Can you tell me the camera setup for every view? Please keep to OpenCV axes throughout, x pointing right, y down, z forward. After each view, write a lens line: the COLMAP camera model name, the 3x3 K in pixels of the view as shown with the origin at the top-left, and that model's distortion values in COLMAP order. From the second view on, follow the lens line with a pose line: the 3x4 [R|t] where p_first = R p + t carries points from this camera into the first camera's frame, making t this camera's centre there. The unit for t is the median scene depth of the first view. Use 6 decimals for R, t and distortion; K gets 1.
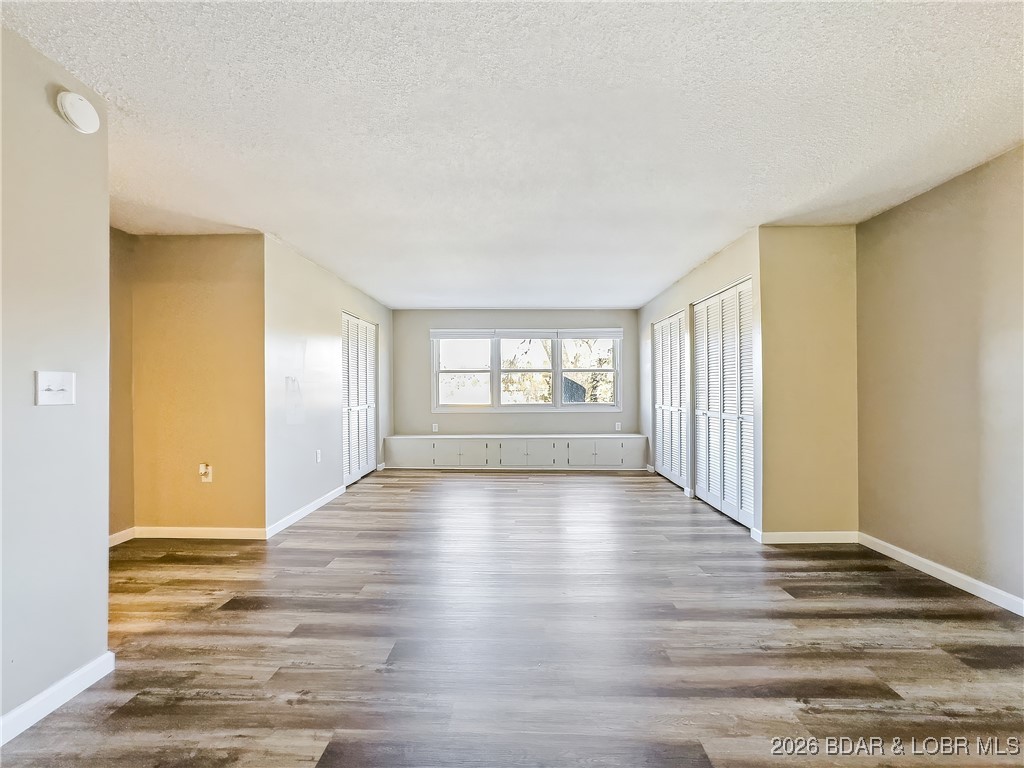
lens RADIAL K [[412.8, 0, 513.0], [0, 412.8, 386.2], [0, 0, 1]] dist [-0.001684, 0.000046]
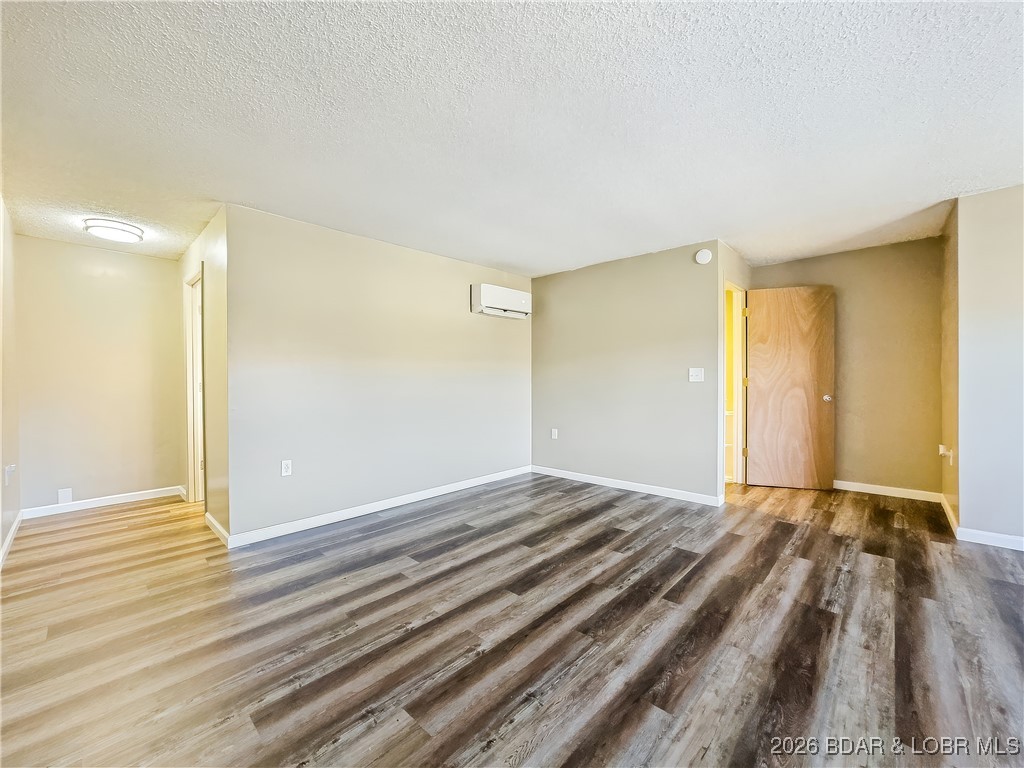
lens RADIAL K [[415.8, 0, 509.8], [0, 415.8, 375.1], [0, 0, 1]] dist [-0.038838, 0.016148]
pose [[-0.673247, 0.003665, -0.739409, 0.850361], [0.018428, 0.999760, -0.011824, 0.007837], [0.739188, -0.021587, -0.673153, 1.054773]]
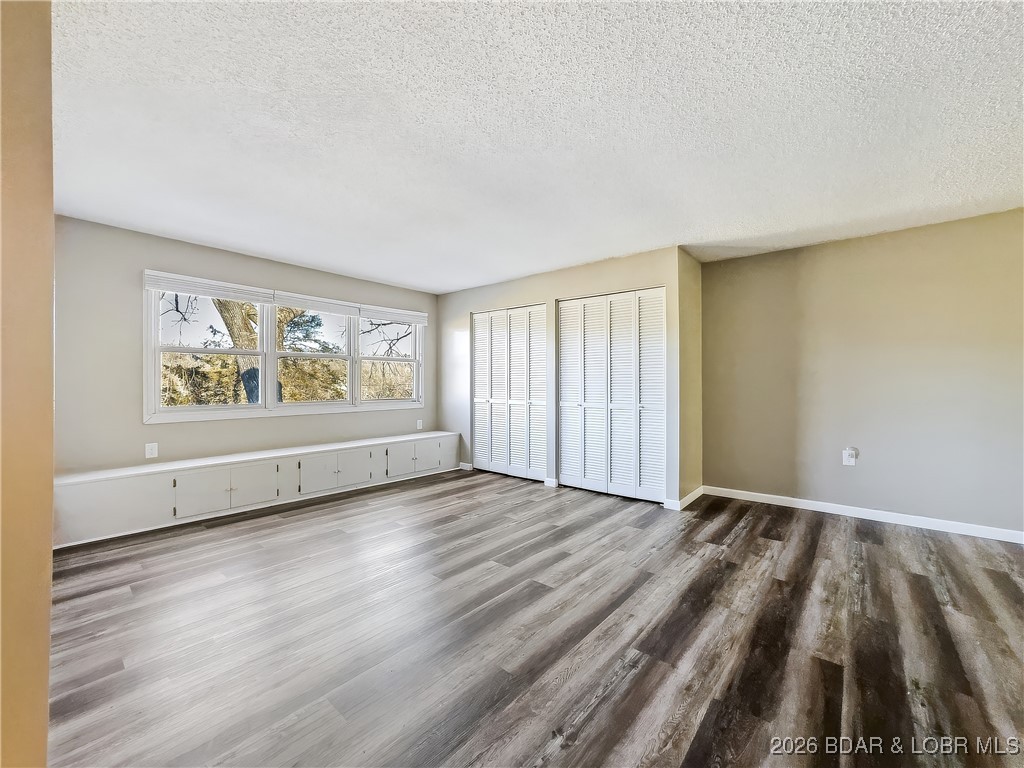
lens RADIAL K [[415.8, 0, 509.8], [0, 415.8, 375.1], [0, 0, 1]] dist [-0.038838, 0.016148]
pose [[0.635648, 0.018151, 0.771766, -0.748184], [-0.008827, 0.999829, -0.016245, 0.014162], [-0.771929, 0.003513, 0.635699, 0.720273]]
